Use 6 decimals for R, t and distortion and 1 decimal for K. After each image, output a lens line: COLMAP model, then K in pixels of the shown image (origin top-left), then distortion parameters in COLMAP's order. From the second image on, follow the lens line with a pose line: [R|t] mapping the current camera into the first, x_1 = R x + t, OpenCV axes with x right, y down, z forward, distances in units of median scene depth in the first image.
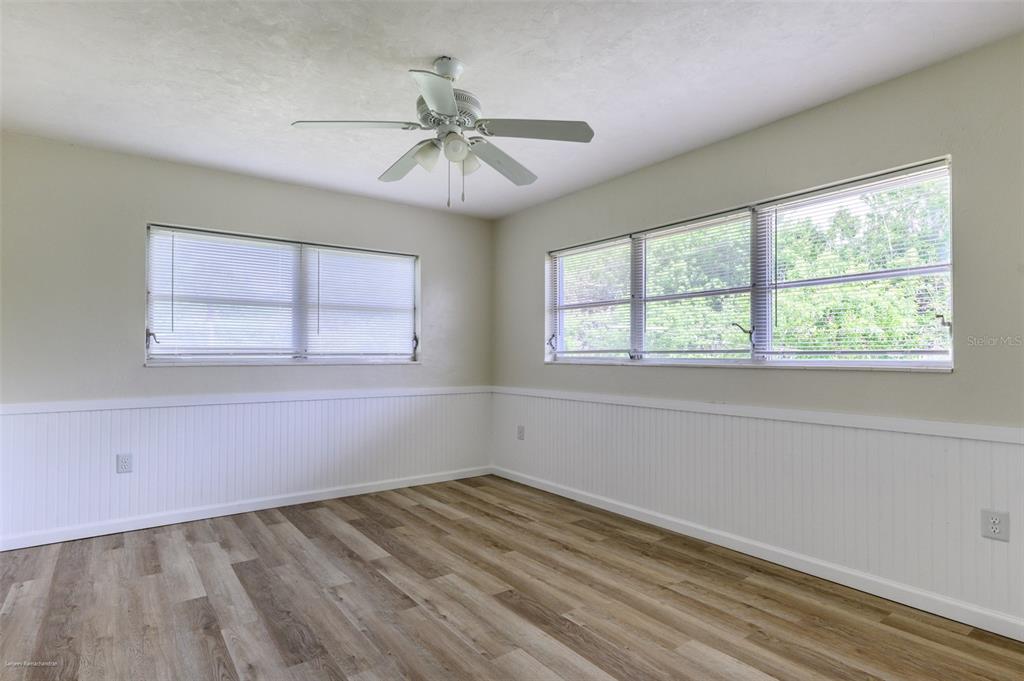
lens RADIAL K [[554.3, 0, 511.5], [0, 554.3, 330.4], [0, 0, 1]] dist [0.003563, 0.002169]
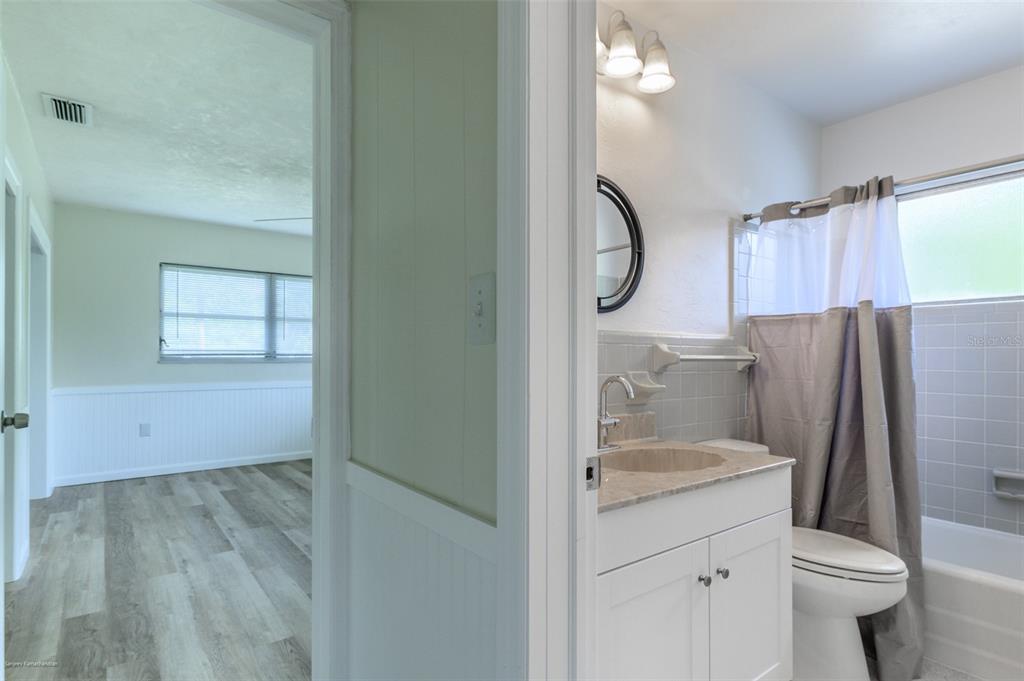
lens RADIAL K [[554.3, 0, 511.3], [0, 554.3, 338.9], [0, 0, 1]] dist [0.003563, 0.002169]
pose [[0.999910, 0.004501, 0.012654, 0.270852], [-0.004648, 0.999922, 0.011591, -0.020582], [-0.012601, -0.011649, 0.999853, -0.521318]]
